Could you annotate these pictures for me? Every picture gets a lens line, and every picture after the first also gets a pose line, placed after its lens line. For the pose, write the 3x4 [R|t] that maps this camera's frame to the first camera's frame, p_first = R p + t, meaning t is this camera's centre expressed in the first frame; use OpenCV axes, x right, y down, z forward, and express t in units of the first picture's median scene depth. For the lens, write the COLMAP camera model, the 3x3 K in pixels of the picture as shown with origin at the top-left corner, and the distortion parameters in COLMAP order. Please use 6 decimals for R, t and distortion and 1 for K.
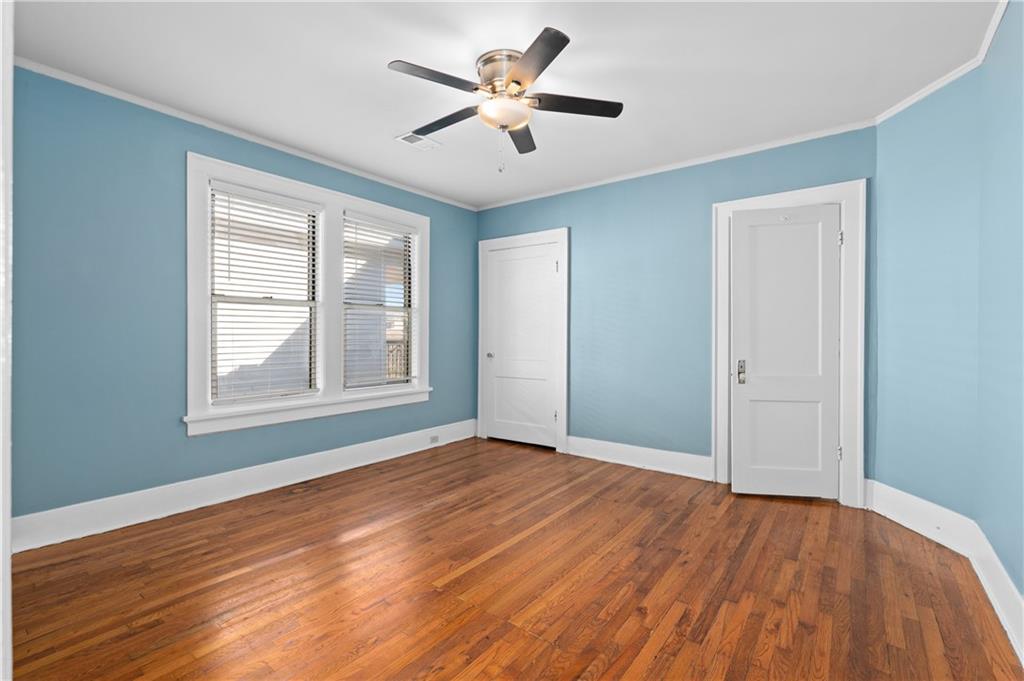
lens RADIAL K [[457.1, 0, 505.9], [0, 457.1, 330.1], [0, 0, 1]] dist [-0.003155, -0.000238]
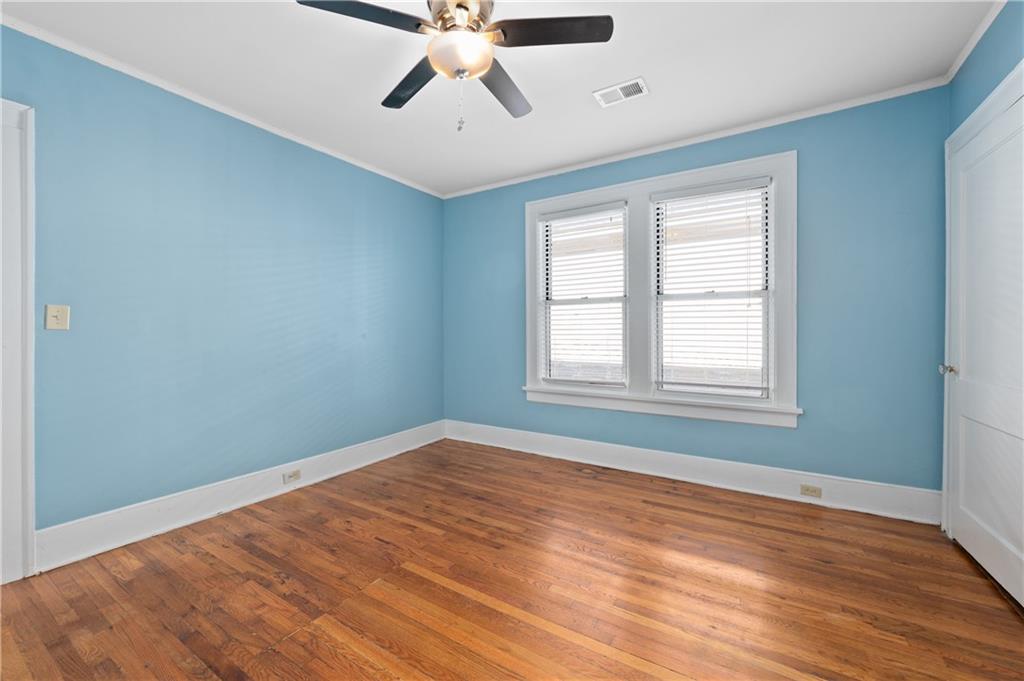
lens RADIAL K [[411.9, 0, 508.9], [0, 411.9, 326.9], [0, 0, 1]] dist [-0.001120, -0.000108]
pose [[0.096089, -0.011263, -0.995309, 0.529207], [0.015428, 0.999833, -0.009824, 0.010883], [0.995253, -0.014412, 0.096246, 0.734251]]
